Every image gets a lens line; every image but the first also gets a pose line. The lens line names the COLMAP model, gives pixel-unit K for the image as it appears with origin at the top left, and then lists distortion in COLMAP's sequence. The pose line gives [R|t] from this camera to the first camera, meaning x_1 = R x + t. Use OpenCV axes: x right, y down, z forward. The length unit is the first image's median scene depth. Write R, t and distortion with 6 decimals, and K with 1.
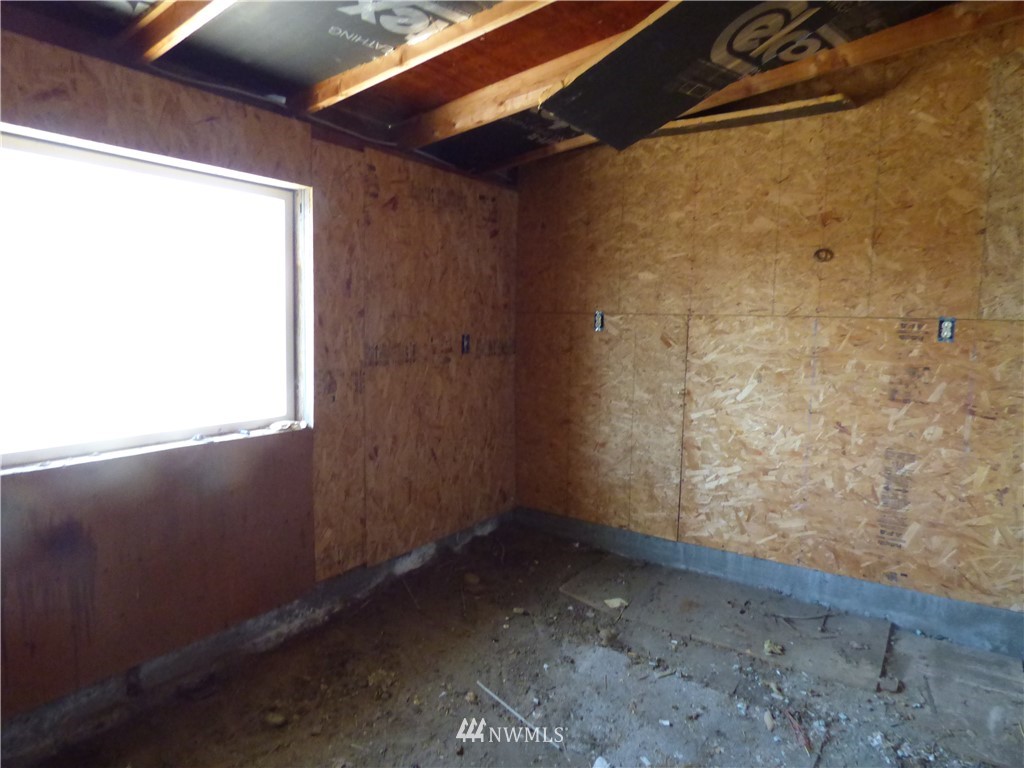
lens RADIAL K [[621.8, 0, 516.2], [0, 621.8, 386.6], [0, 0, 1]] dist [-0.005396, -0.011591]
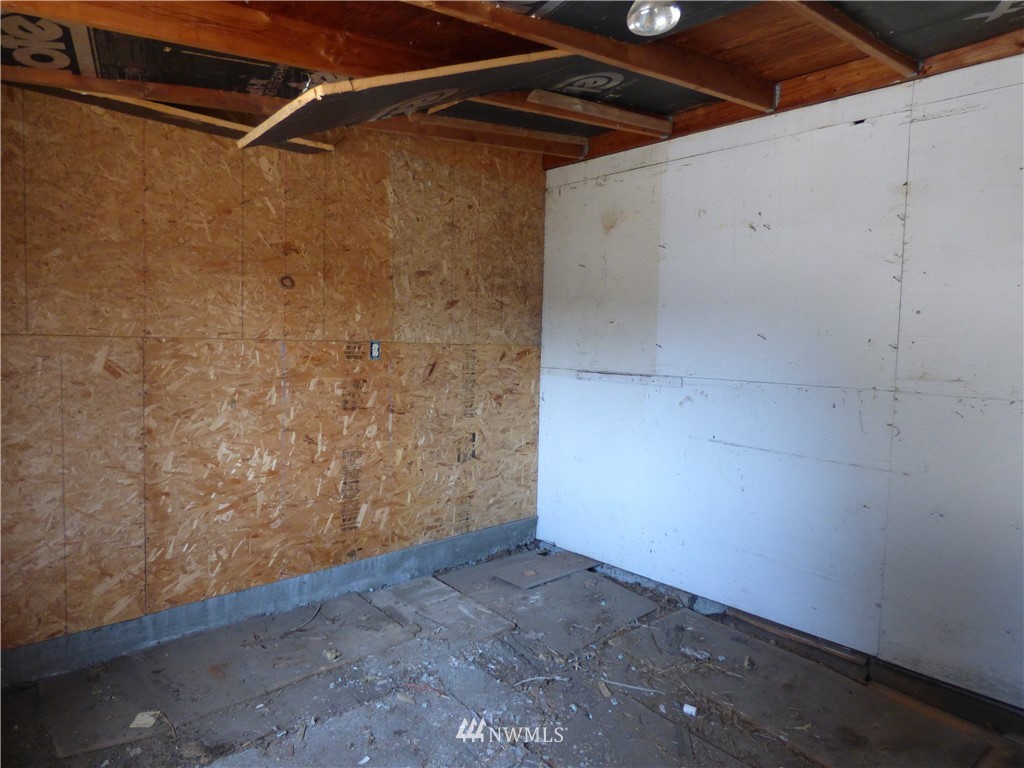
lens RADIAL K [[621.8, 0, 517.9], [0, 621.8, 388.9], [0, 0, 1]] dist [-0.005396, -0.011591]
pose [[0.216342, -0.086578, 0.972471, -0.490592], [0.089741, 0.993607, 0.068496, -0.070309], [-0.972184, 0.072452, 0.222729, 0.405572]]
